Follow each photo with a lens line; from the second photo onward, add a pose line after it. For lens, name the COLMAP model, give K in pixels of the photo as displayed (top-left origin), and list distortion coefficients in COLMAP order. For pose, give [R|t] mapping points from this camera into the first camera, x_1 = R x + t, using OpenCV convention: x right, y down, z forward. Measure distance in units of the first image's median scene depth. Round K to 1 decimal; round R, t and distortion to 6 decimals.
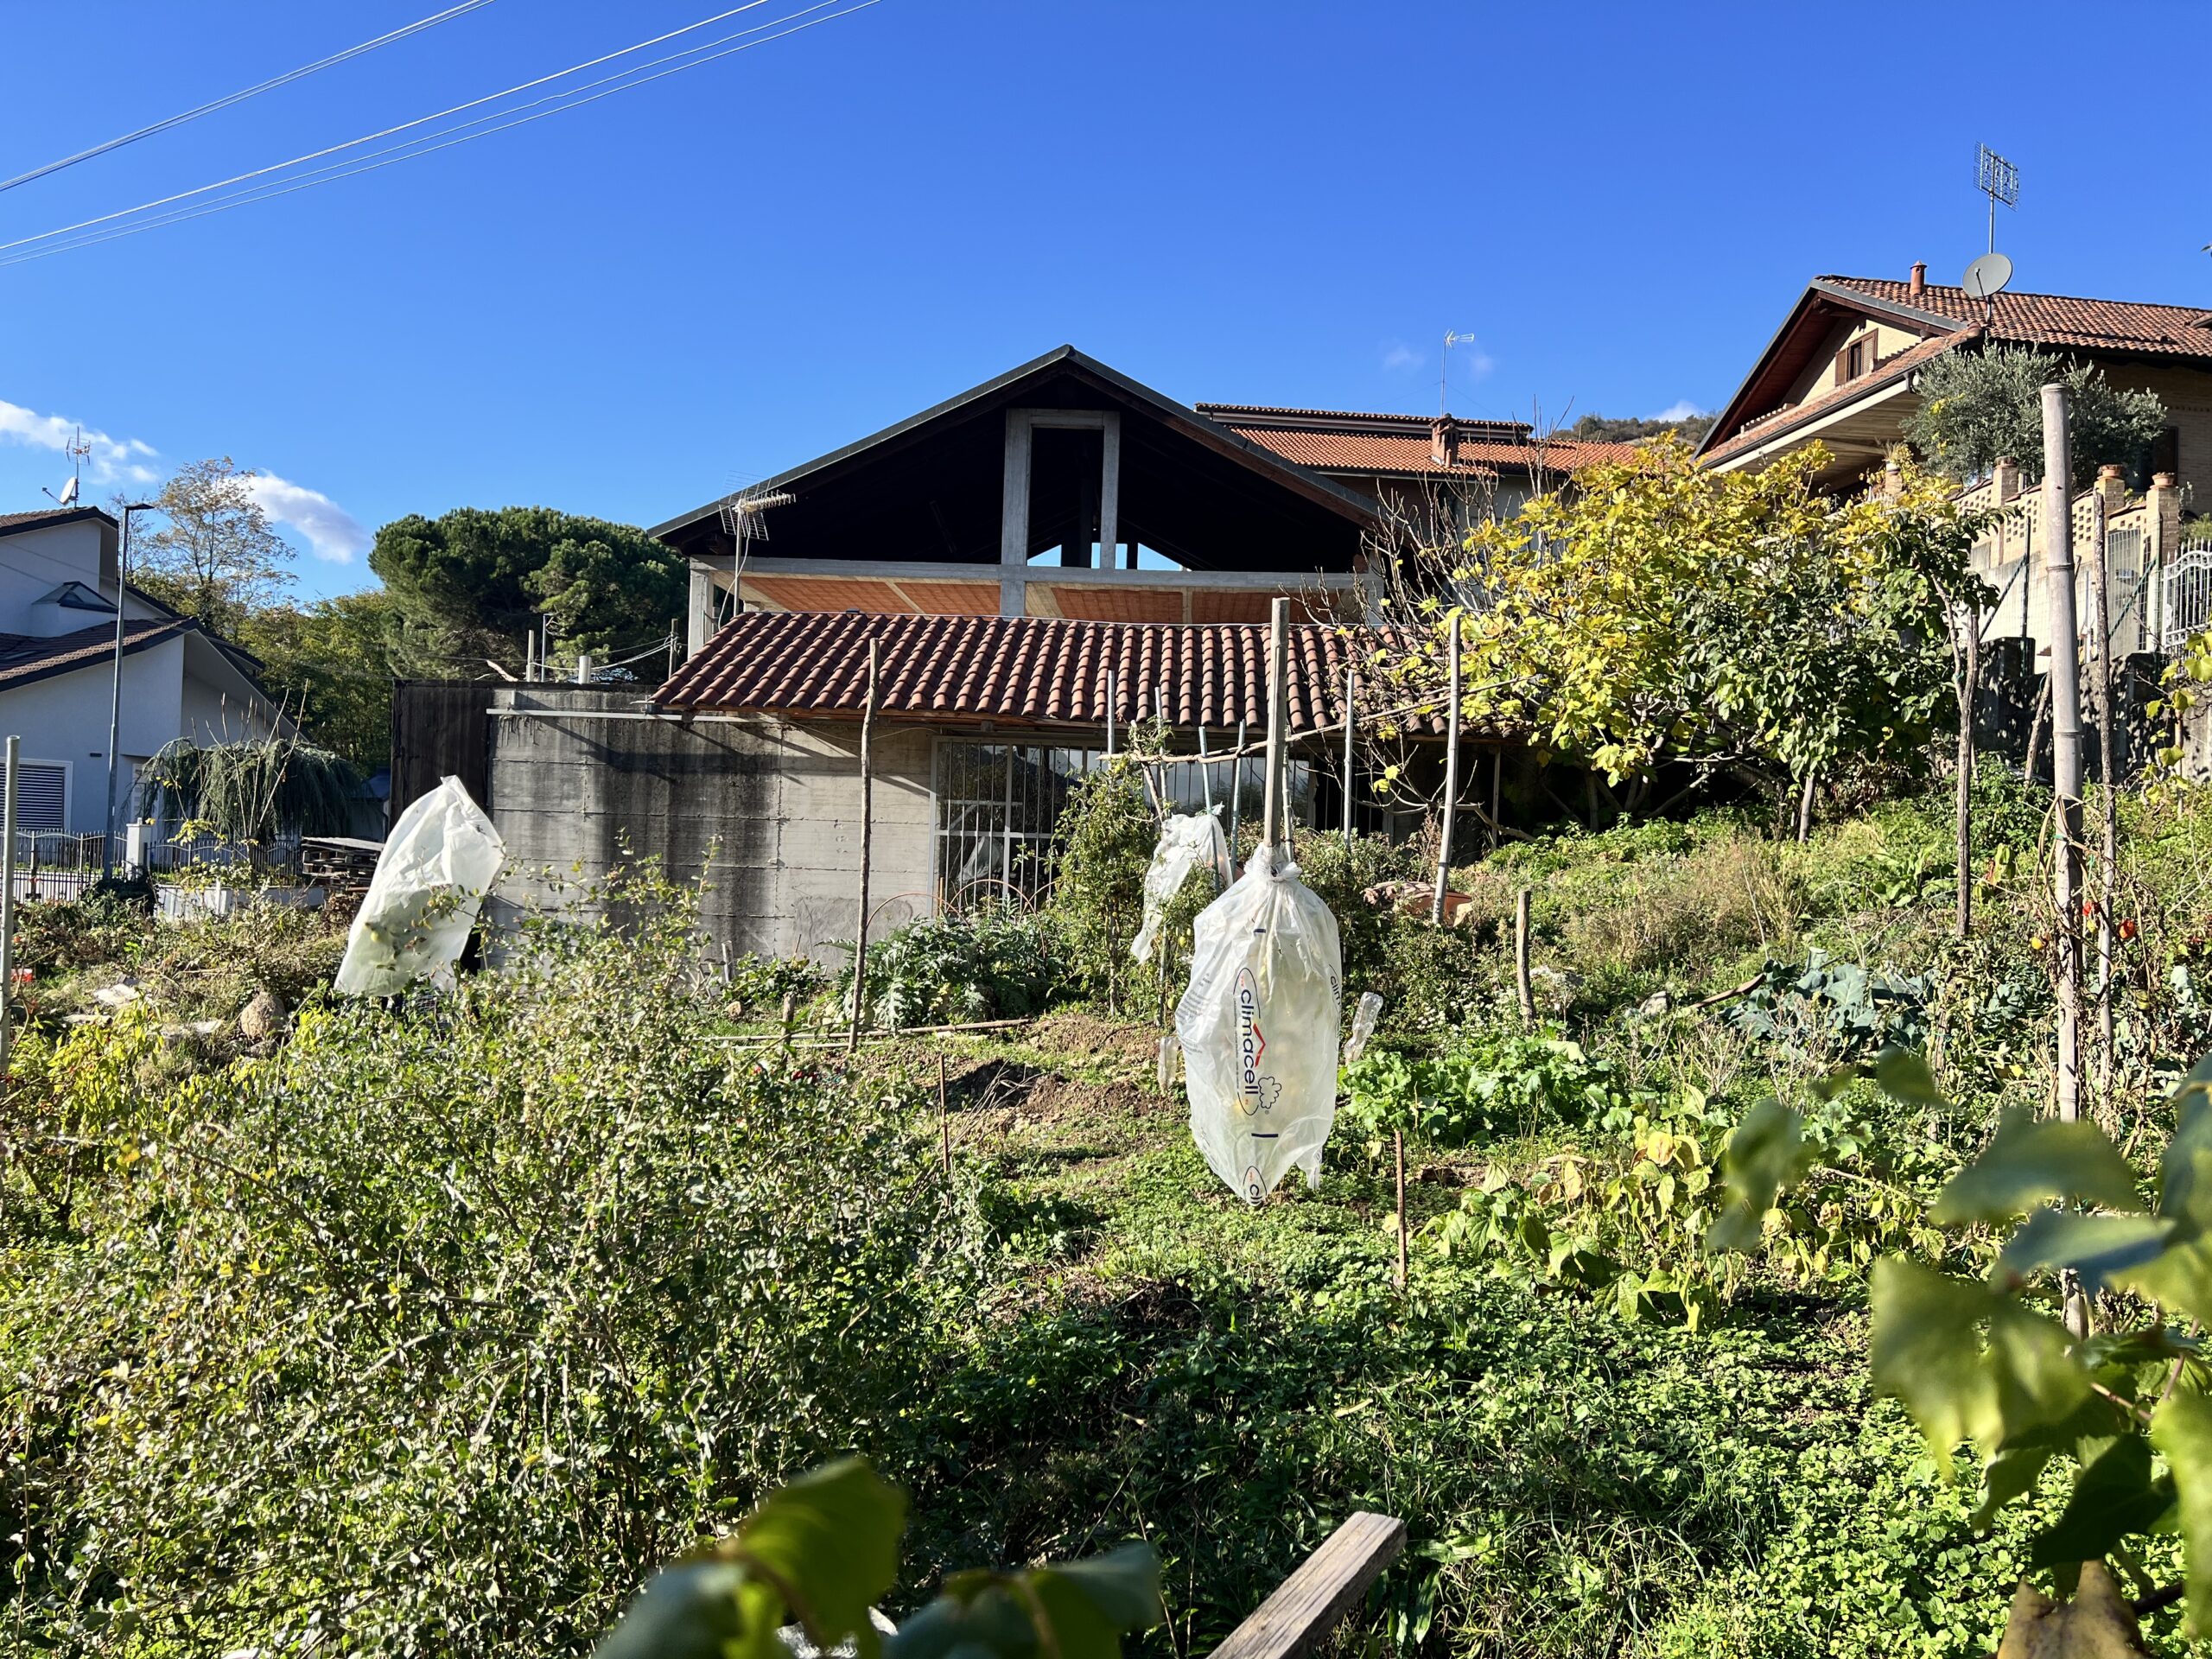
lens RADIAL K [[1629.0, 0, 1139.4], [0, 1629.0, 843.1], [0, 0, 1]] dist [0.043635, -0.078318]
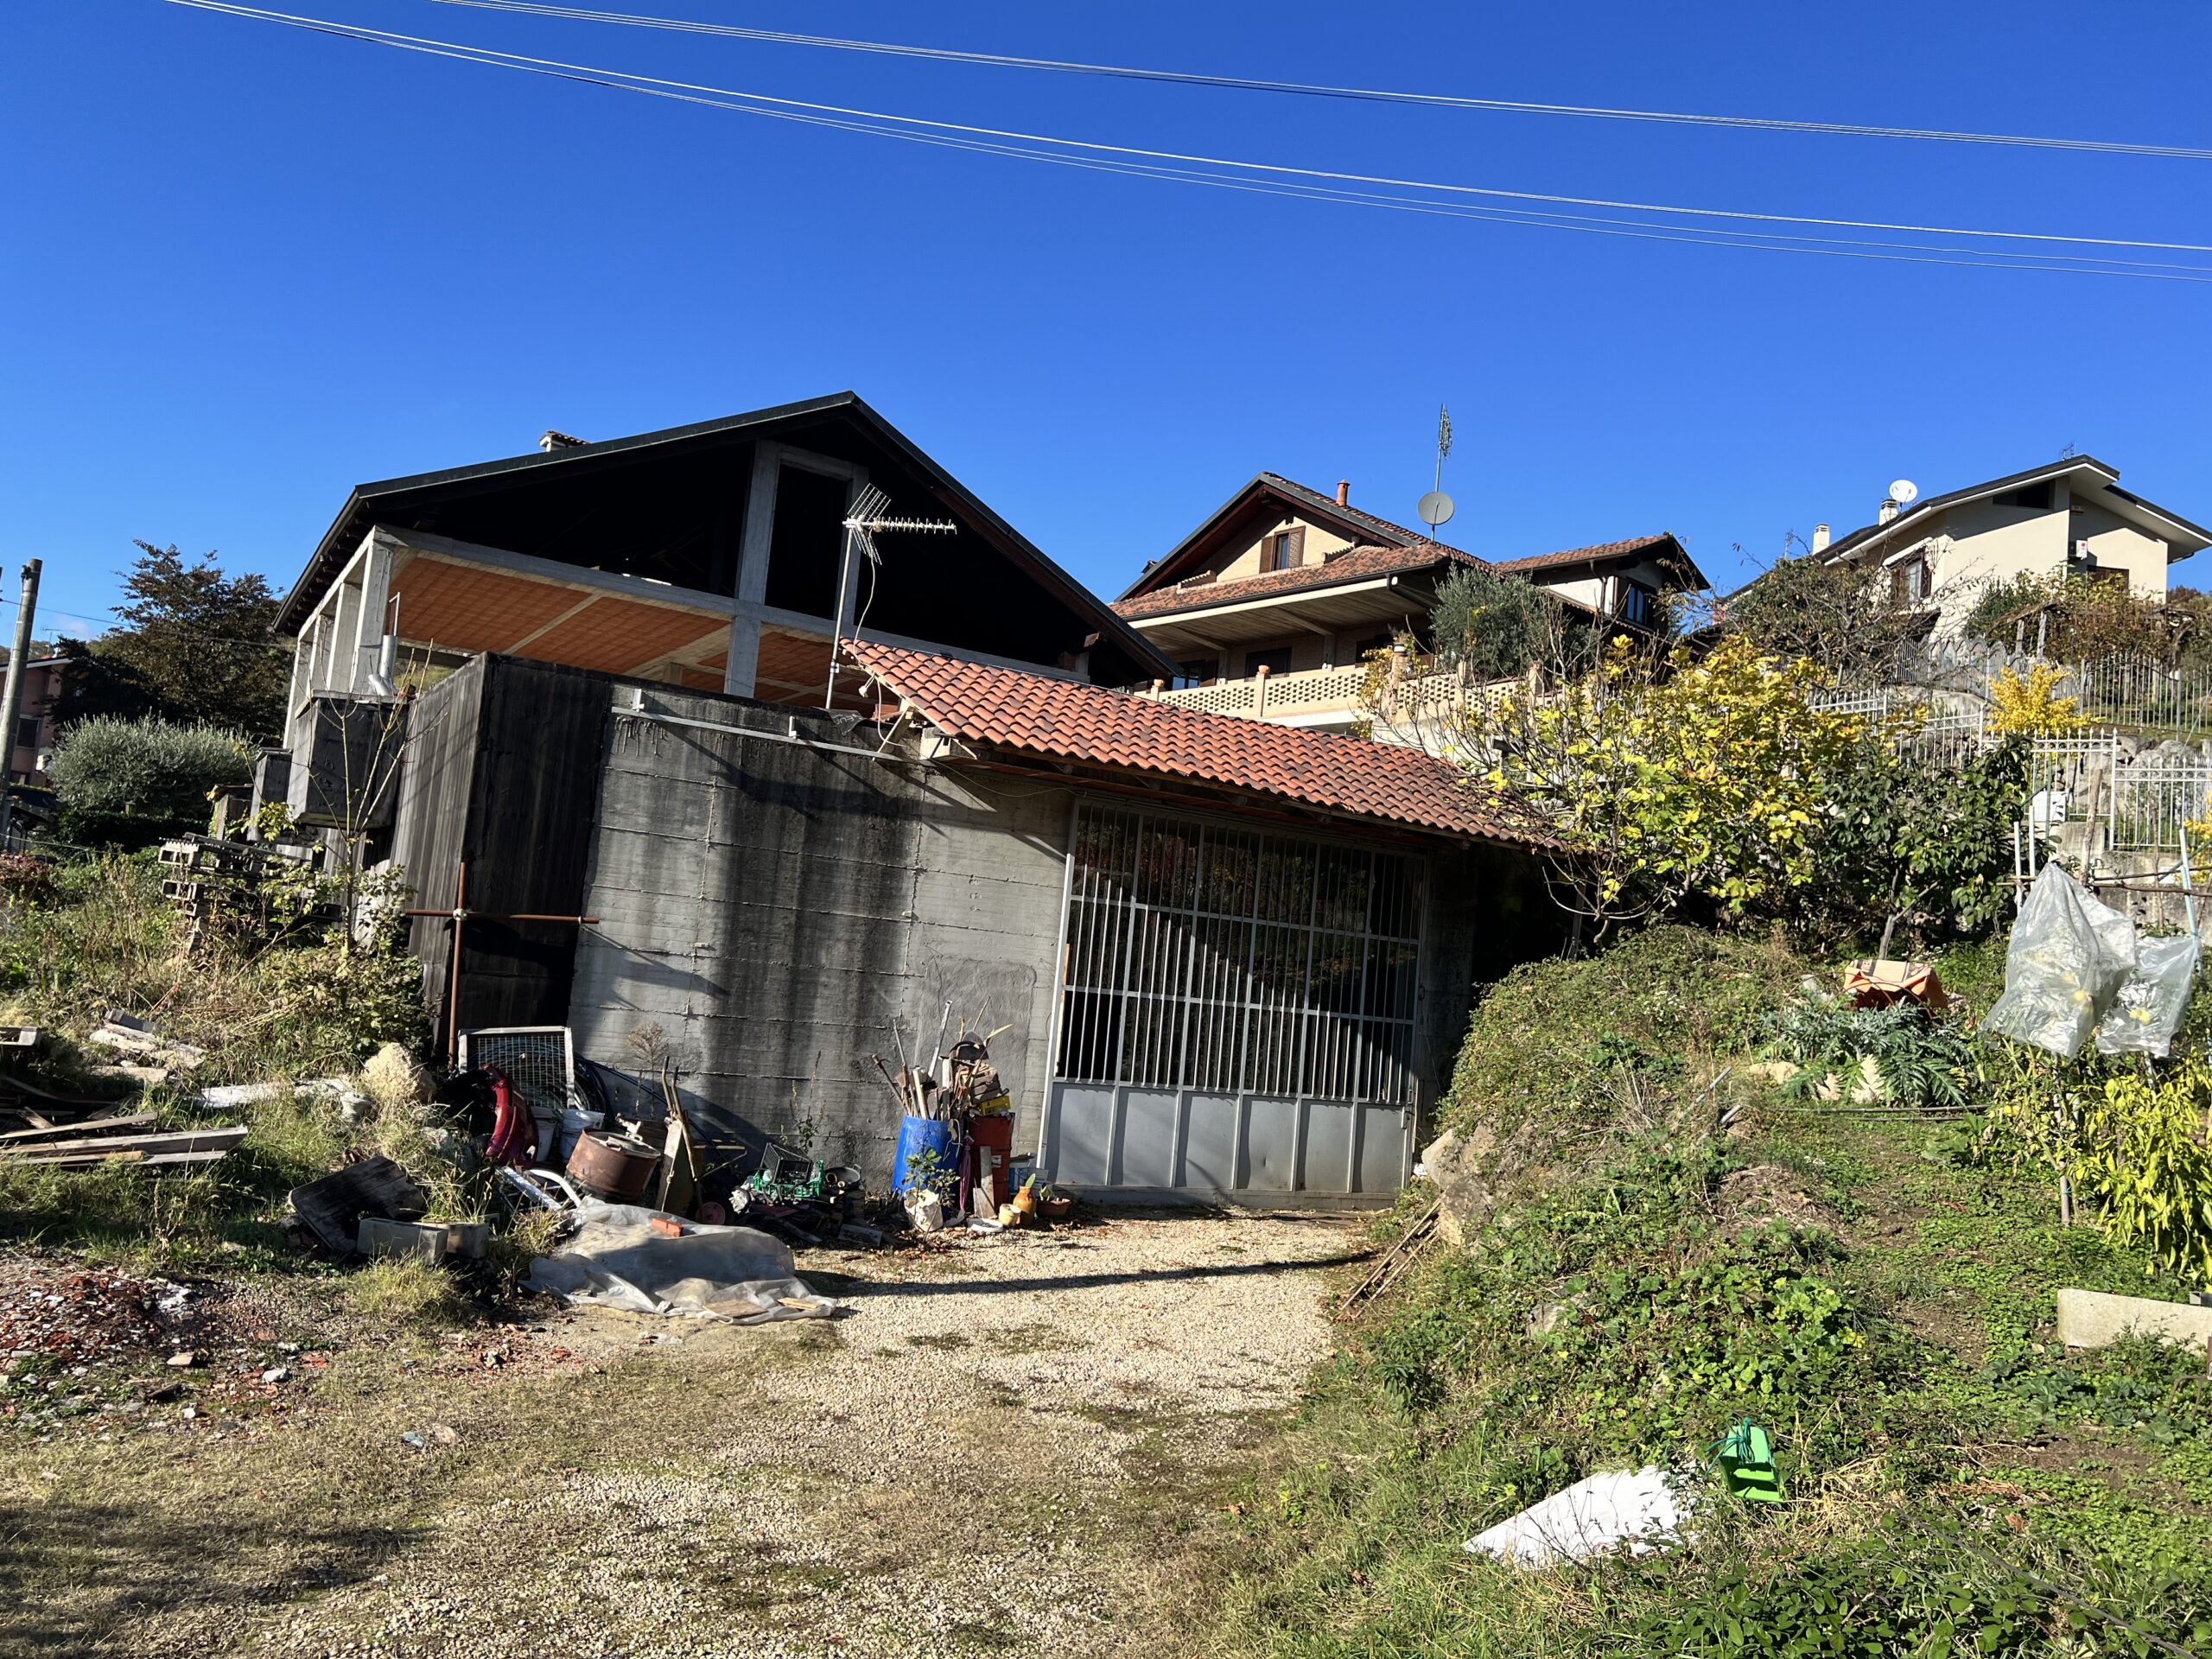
lens RADIAL K [[1629.0, 0, 1139.4], [0, 1629.0, 843.1], [0, 0, 1]] dist [0.043635, -0.078318]
pose [[0.825176, 0.096004, 0.556658, -0.416432], [-0.067724, 0.995158, -0.071239, 0.018262], [-0.560801, 0.021086, 0.827682, 0.109516]]
